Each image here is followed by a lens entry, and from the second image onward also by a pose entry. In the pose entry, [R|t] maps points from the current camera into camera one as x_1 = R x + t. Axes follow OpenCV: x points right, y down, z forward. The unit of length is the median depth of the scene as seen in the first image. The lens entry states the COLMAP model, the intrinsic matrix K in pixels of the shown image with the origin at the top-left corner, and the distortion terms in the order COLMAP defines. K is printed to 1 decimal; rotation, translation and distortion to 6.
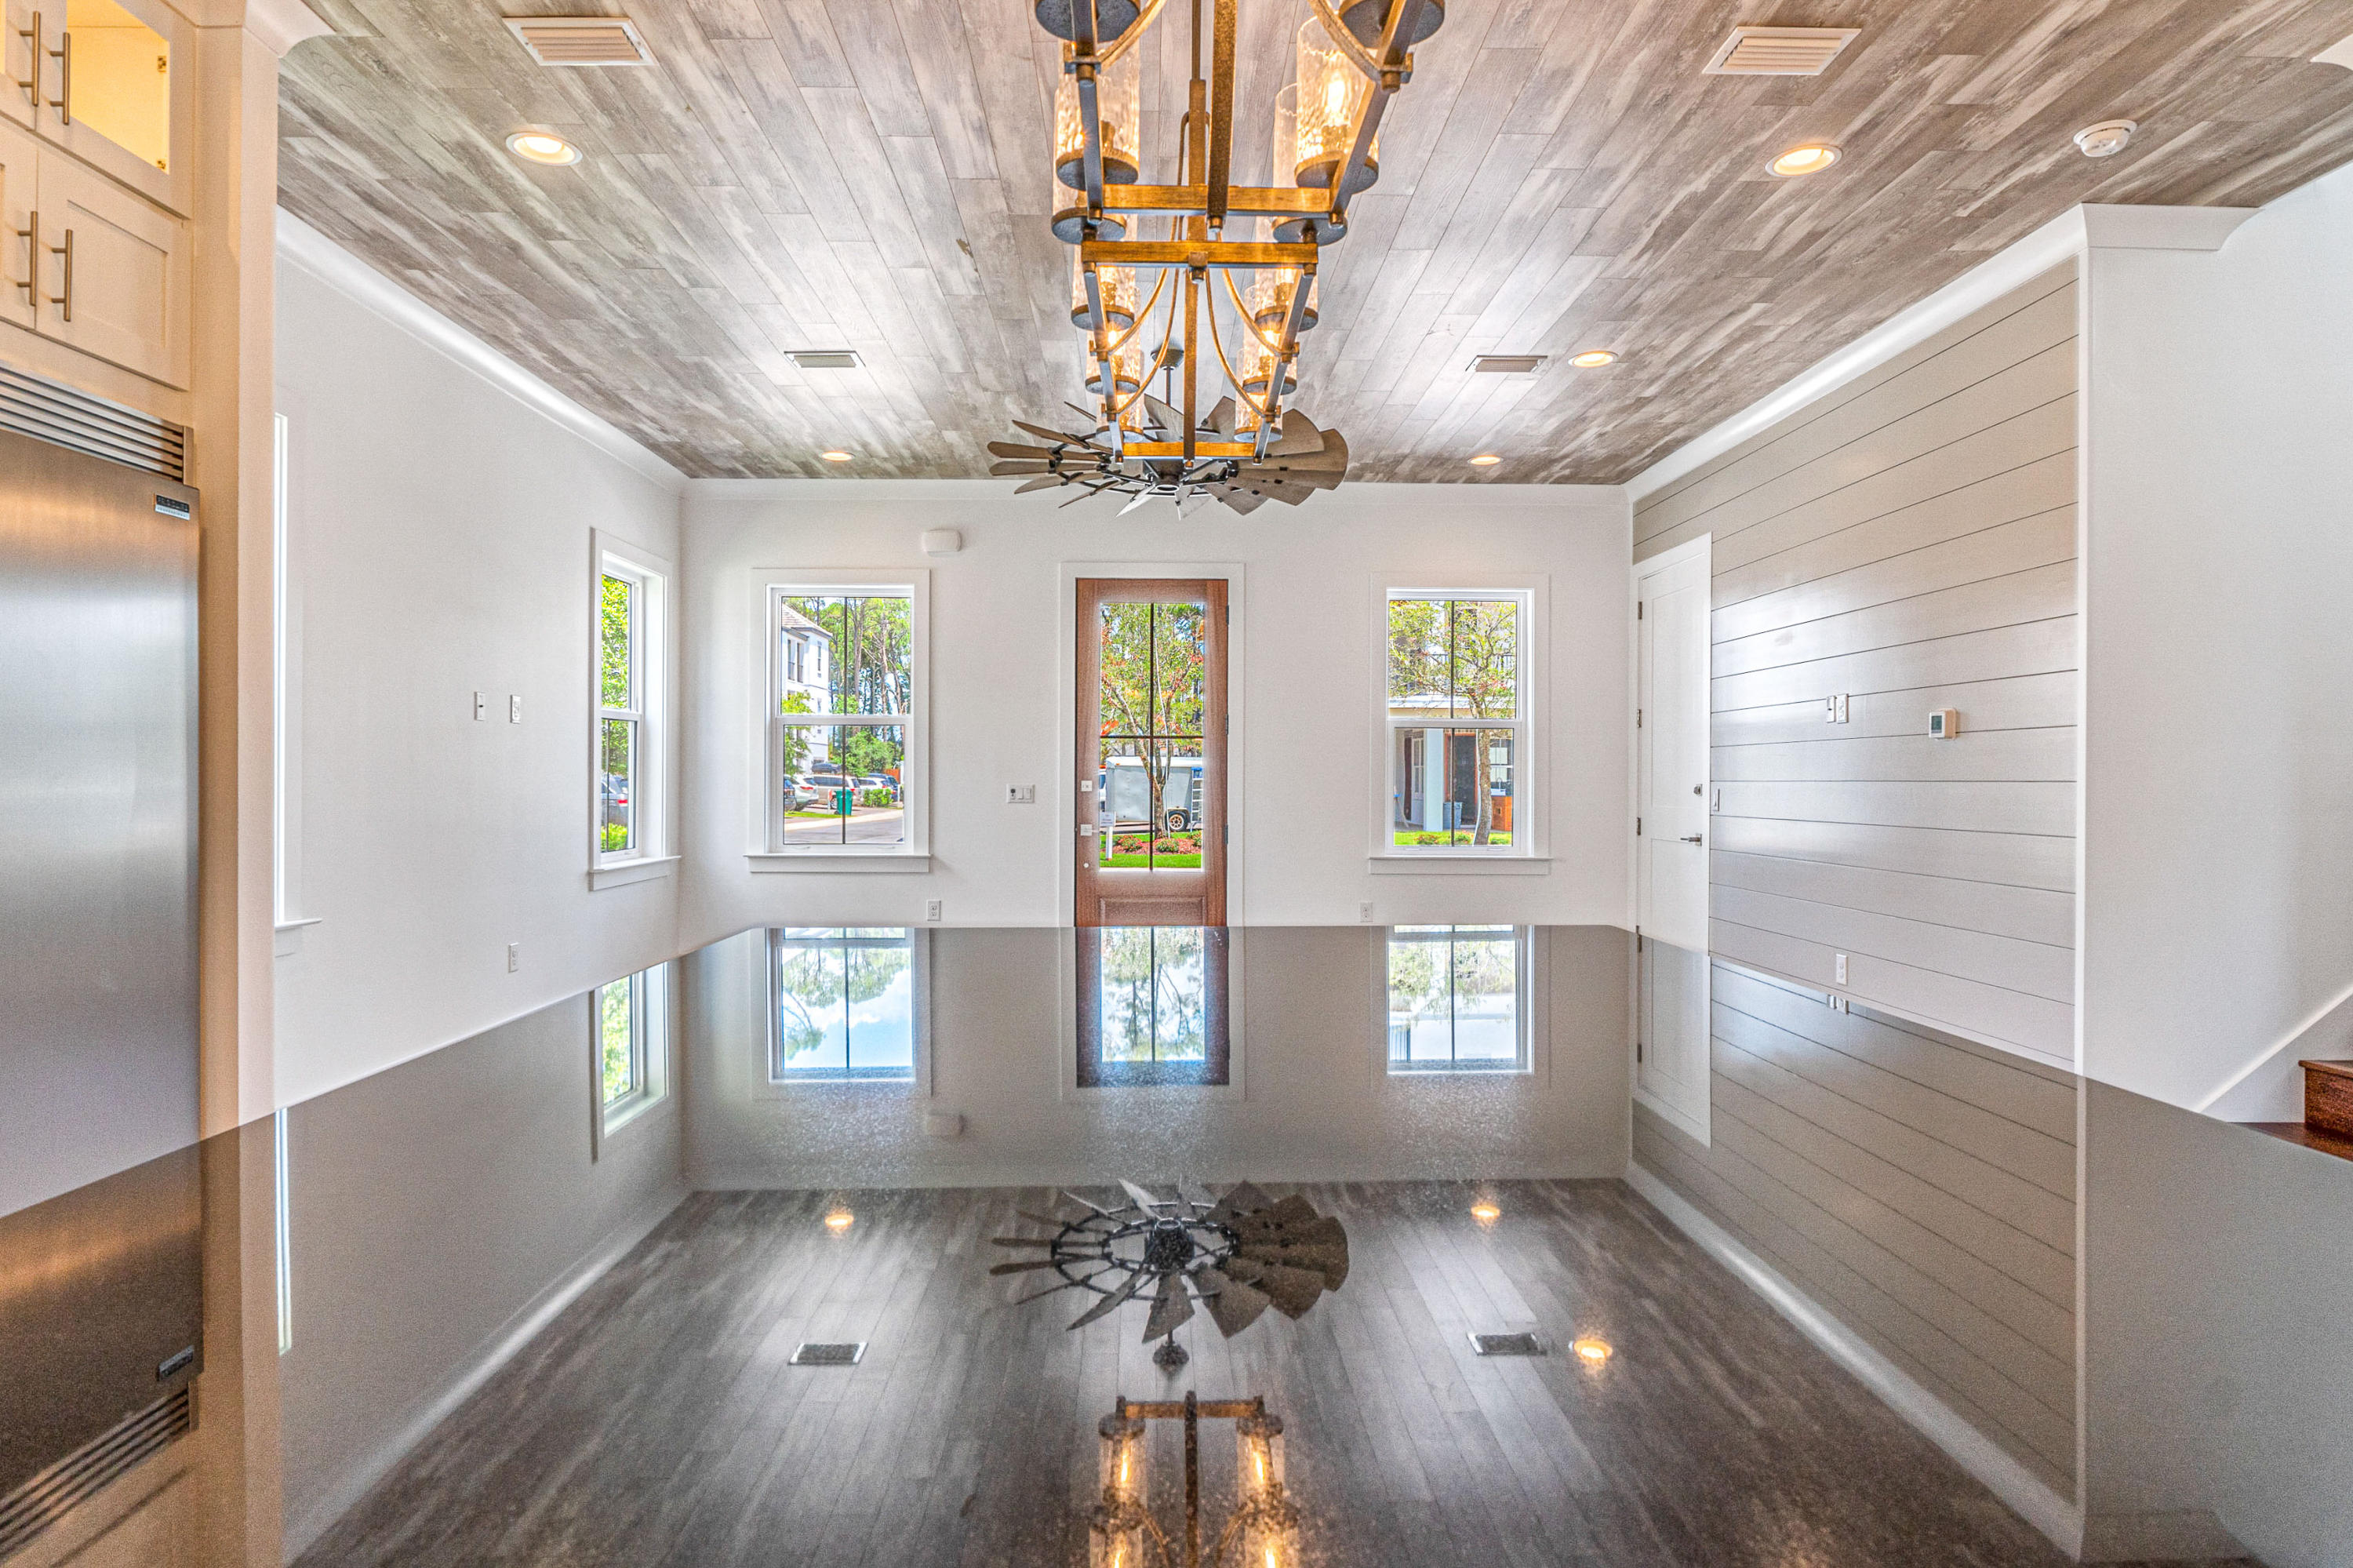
lens RADIAL K [[1323.6, 0, 1176.5], [0, 1323.6, 784.0], [0, 0, 1]] dist [-0.001200, 0.000055]
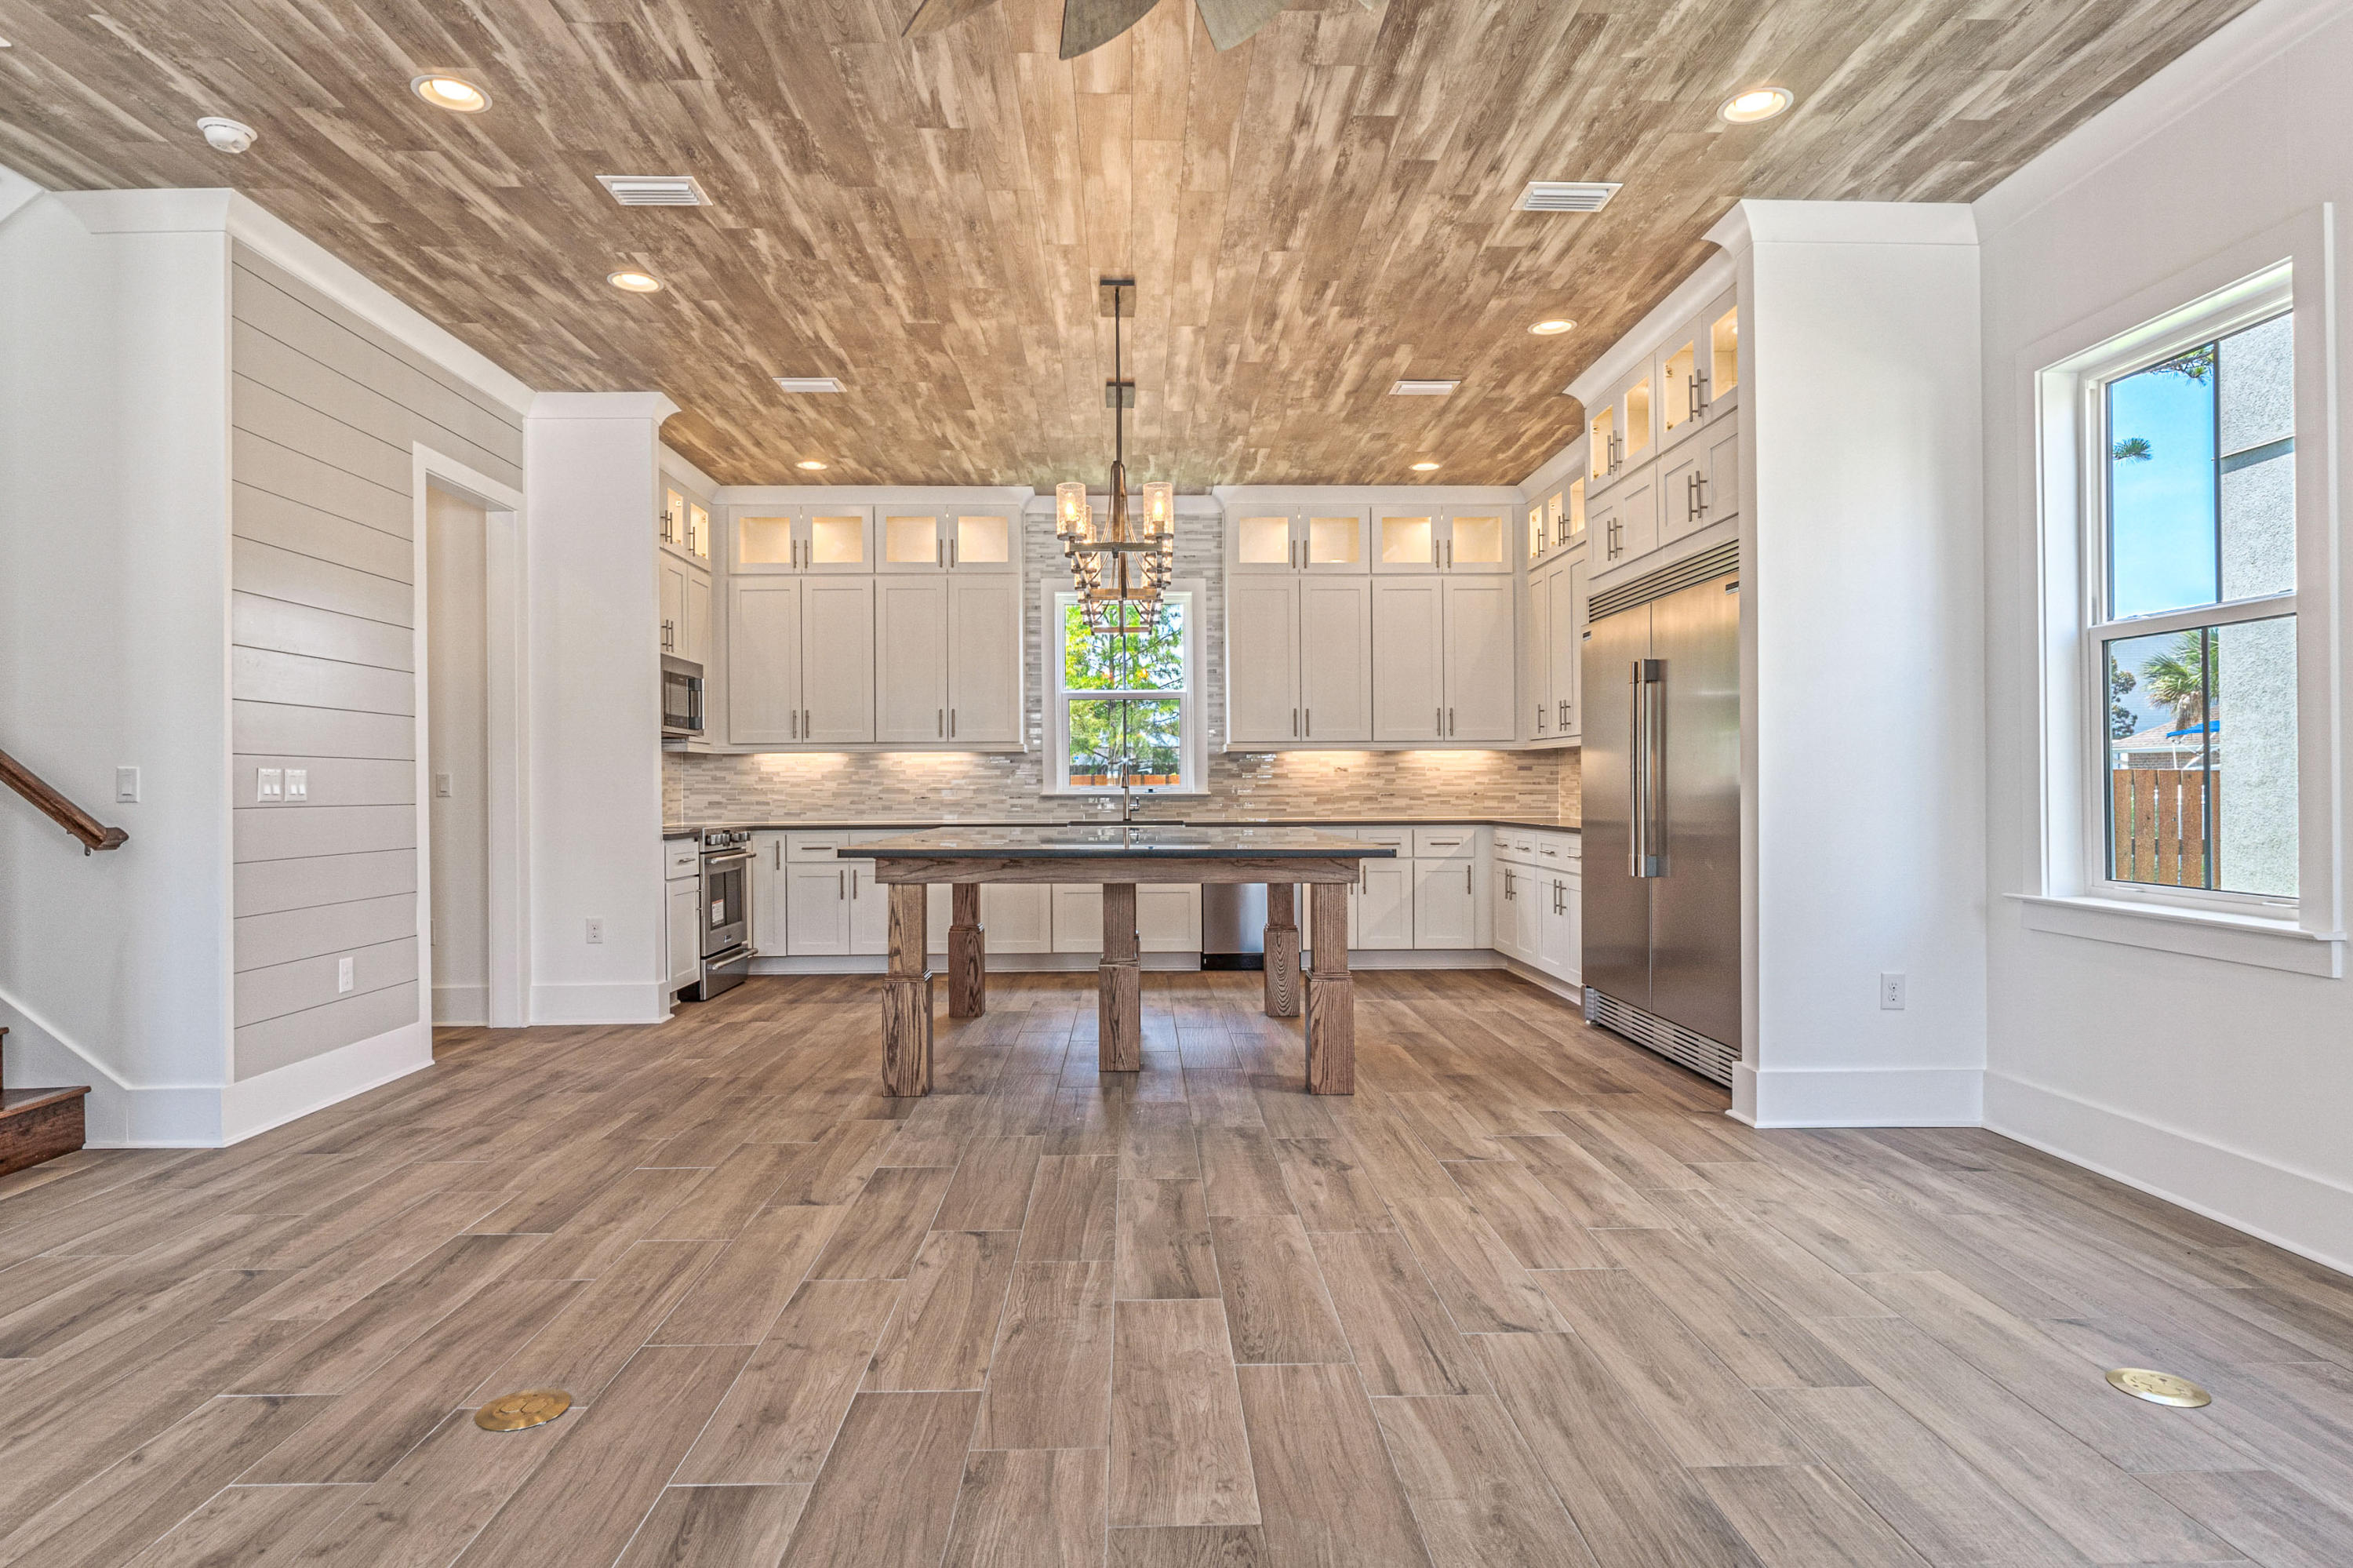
lens RADIAL K [[1308.4, 0, 1153.6], [0, 1308.4, 764.5], [0, 0, 1]] dist [0.001762, 0.000812]
pose [[-0.999991, 0.001403, 0.004013, -0.017443], [0.001373, 0.999971, -0.007465, 0.009392], [-0.004024, -0.007460, -0.999964, 1.052025]]
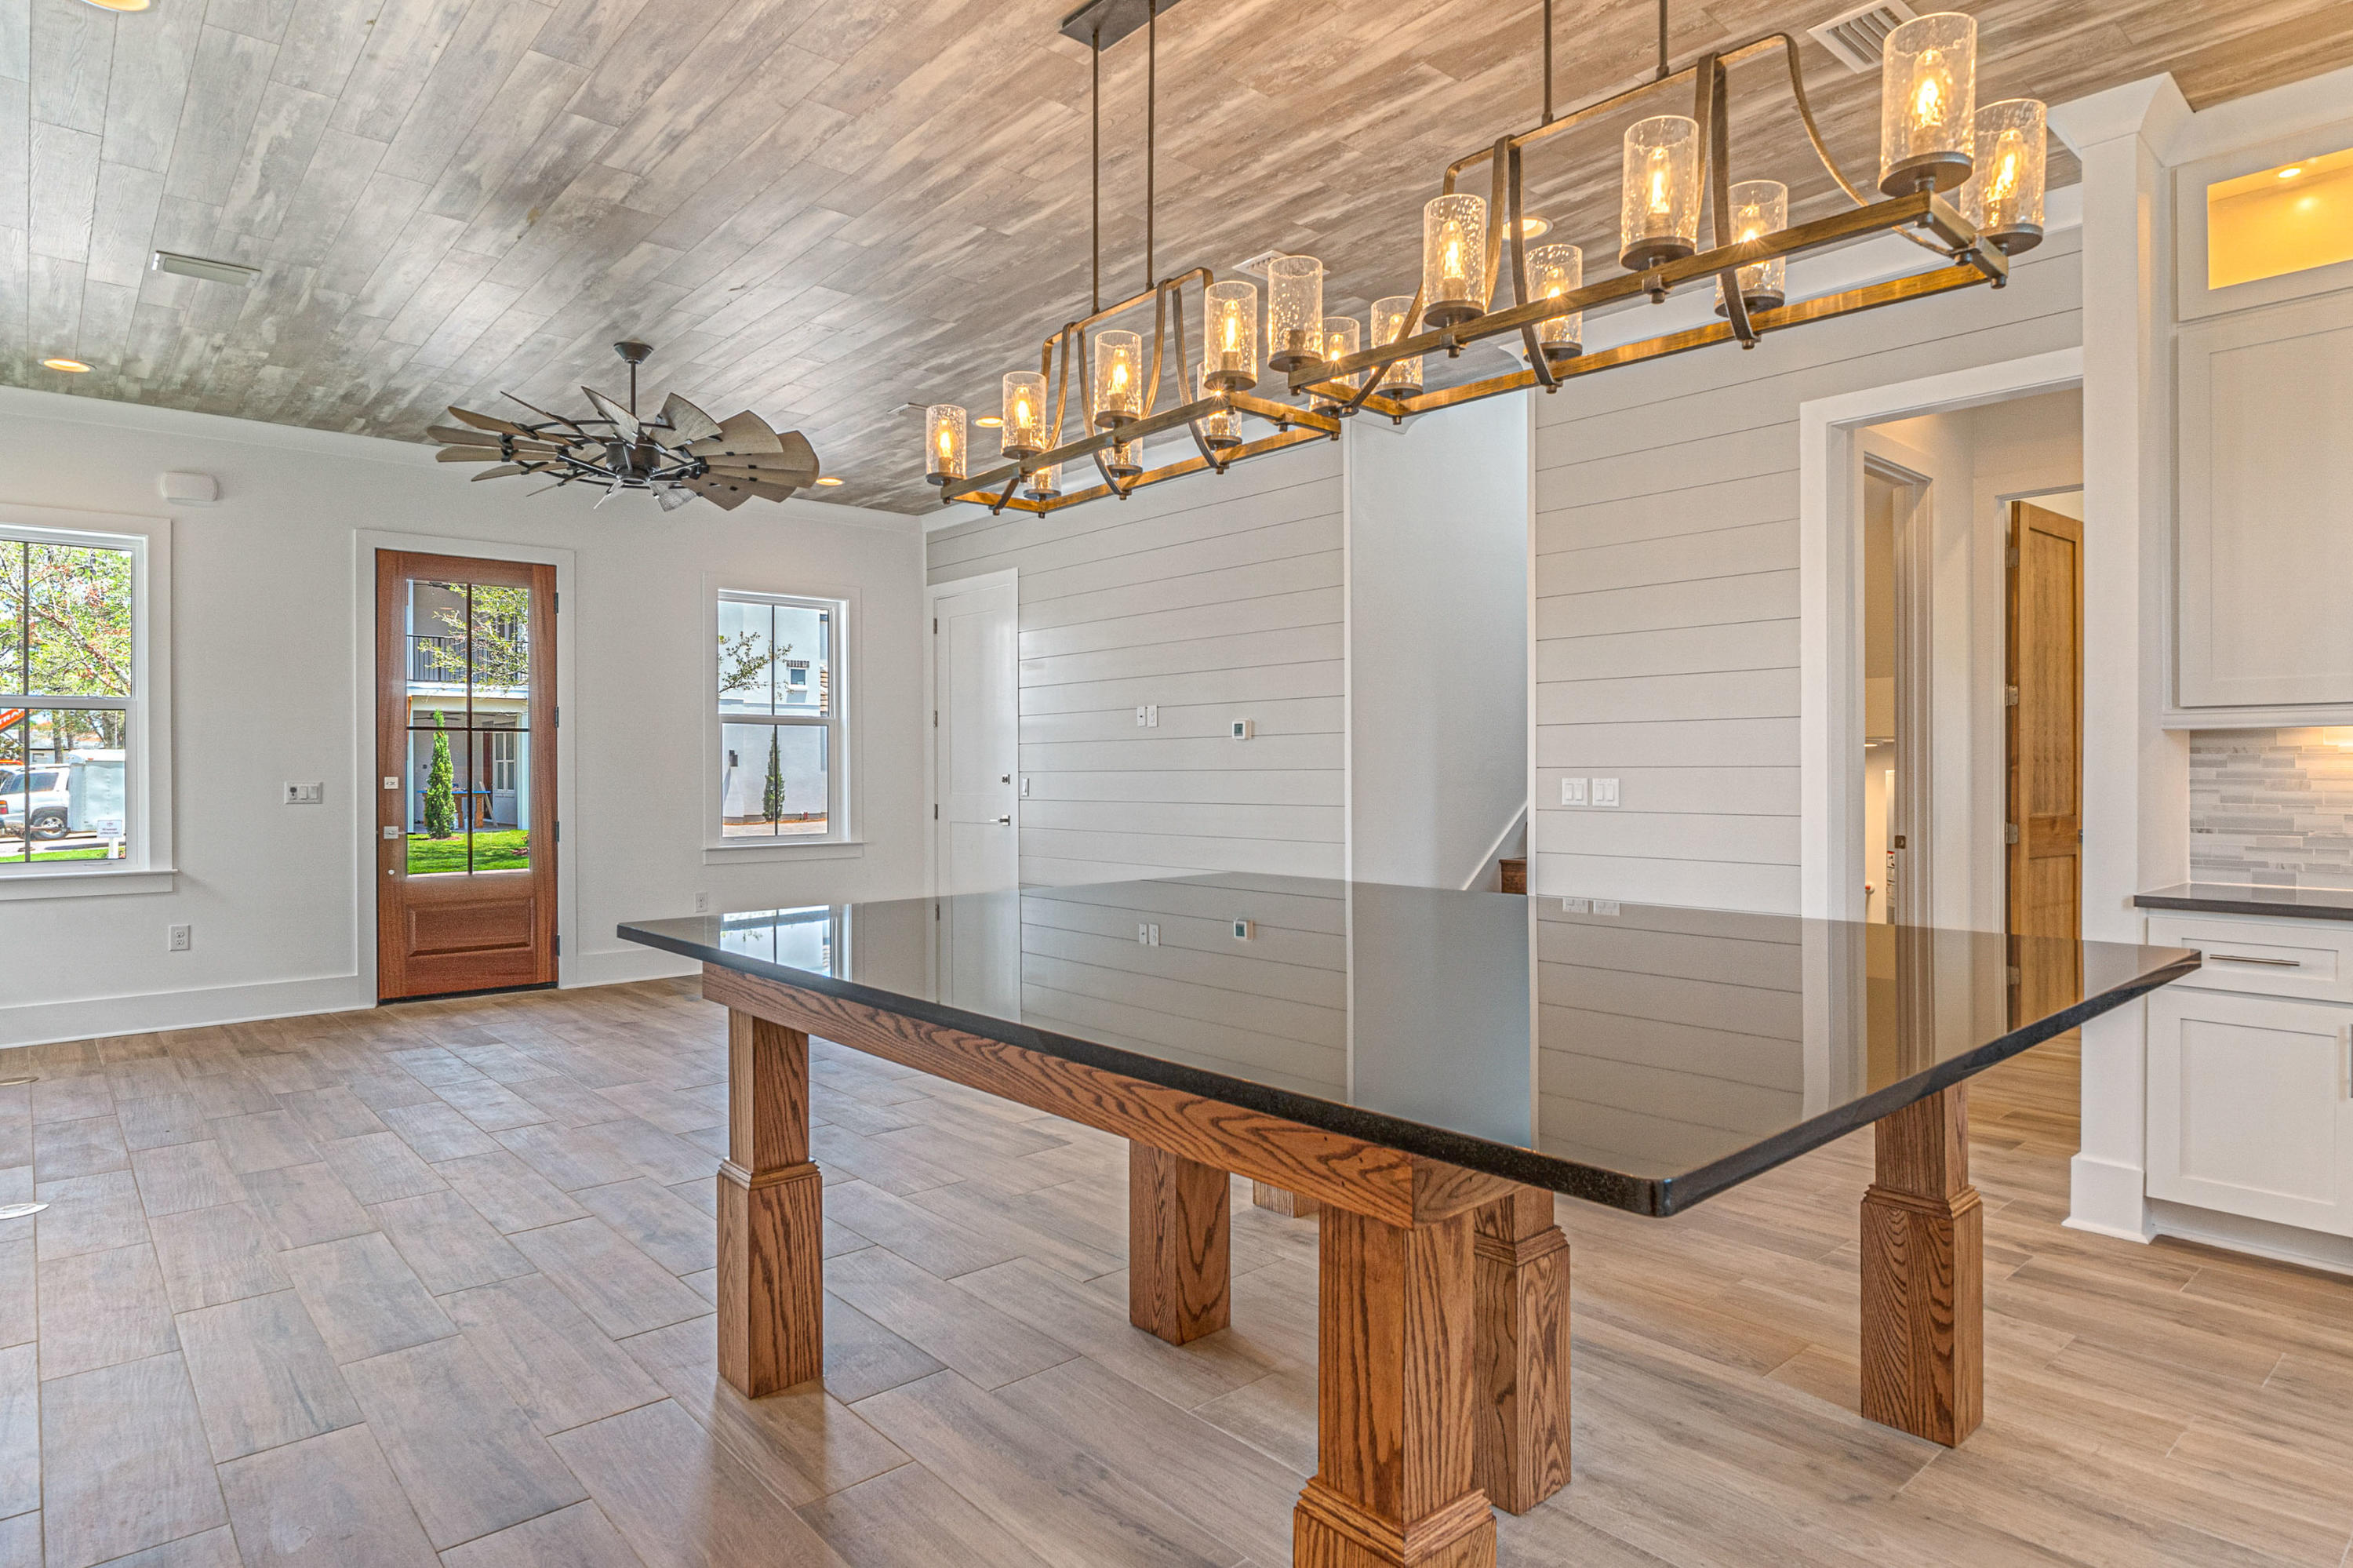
lens RADIAL K [[1308.4, 0, 1153.6], [0, 1308.4, 764.5], [0, 0, 1]] dist [0.001762, 0.000812]
pose [[0.769221, -0.003362, 0.638974, -0.265405], [0.010081, 0.999926, -0.006875, 0.000321], [-0.638903, 0.011730, 0.769197, -0.004928]]
